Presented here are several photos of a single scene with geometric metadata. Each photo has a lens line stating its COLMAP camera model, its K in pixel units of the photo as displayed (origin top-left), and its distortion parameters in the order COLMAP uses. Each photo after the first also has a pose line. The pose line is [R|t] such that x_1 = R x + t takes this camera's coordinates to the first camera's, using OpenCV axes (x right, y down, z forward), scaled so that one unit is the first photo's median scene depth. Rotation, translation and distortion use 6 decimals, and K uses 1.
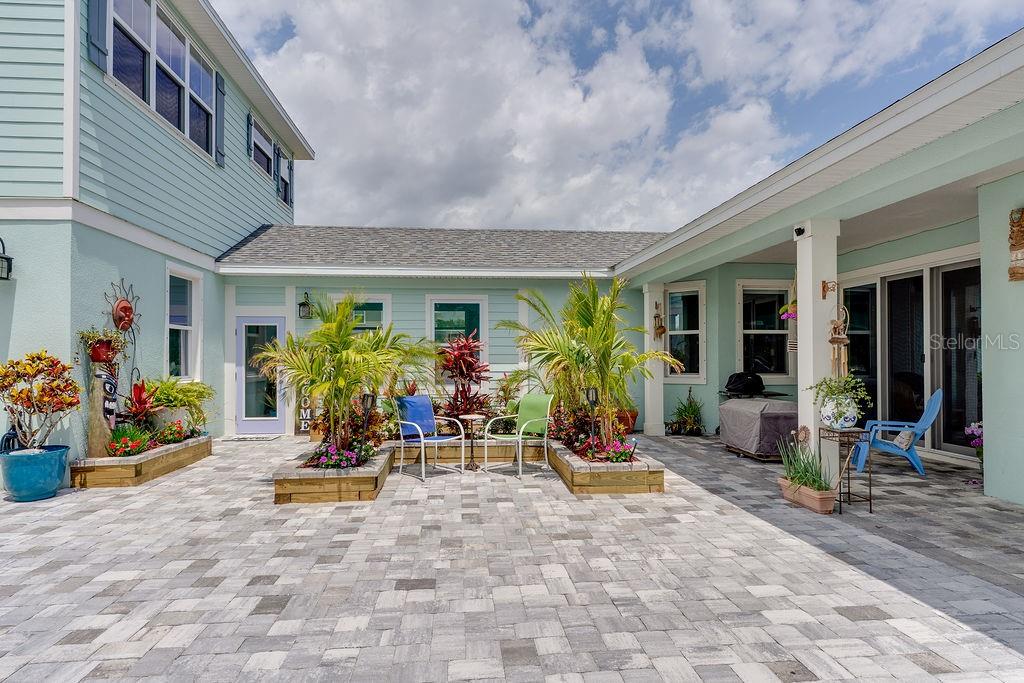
lens RADIAL K [[572.8, 0, 510.4], [0, 572.8, 351.6], [0, 0, 1]] dist [0.001659, 0.000100]
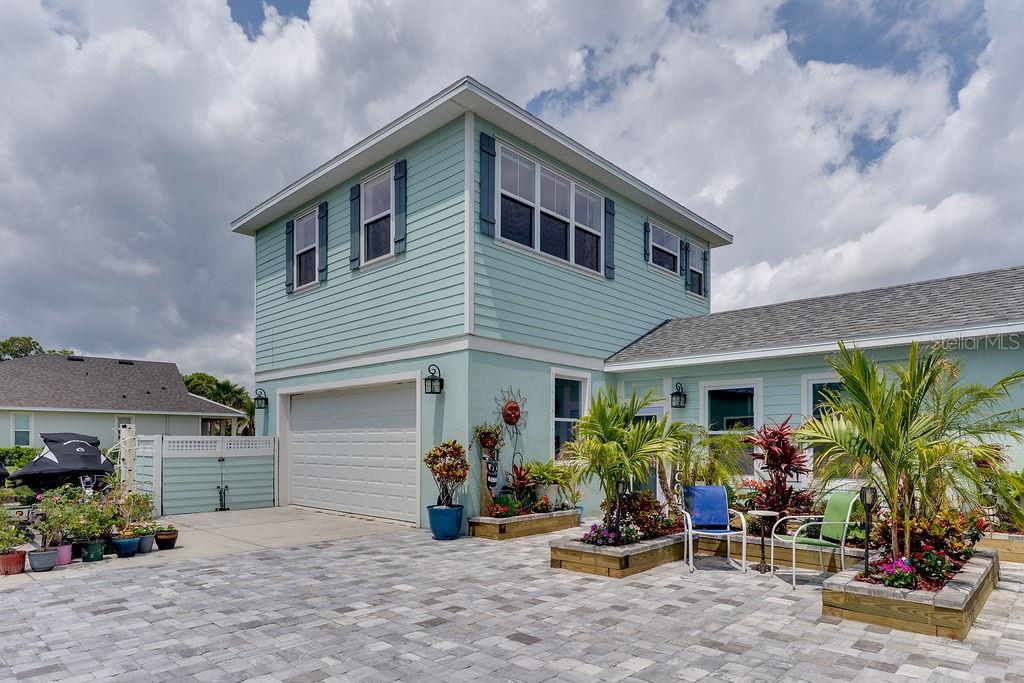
lens RADIAL K [[596.9, 0, 512.6], [0, 596.9, 440.1], [0, 0, 1]] dist [0.001152, 0.000535]
pose [[0.661847, -0.000272, -0.749639, 0.419086], [0.003644, 0.999989, 0.002855, -0.005141], [0.749630, -0.004621, 0.661841, 0.092389]]
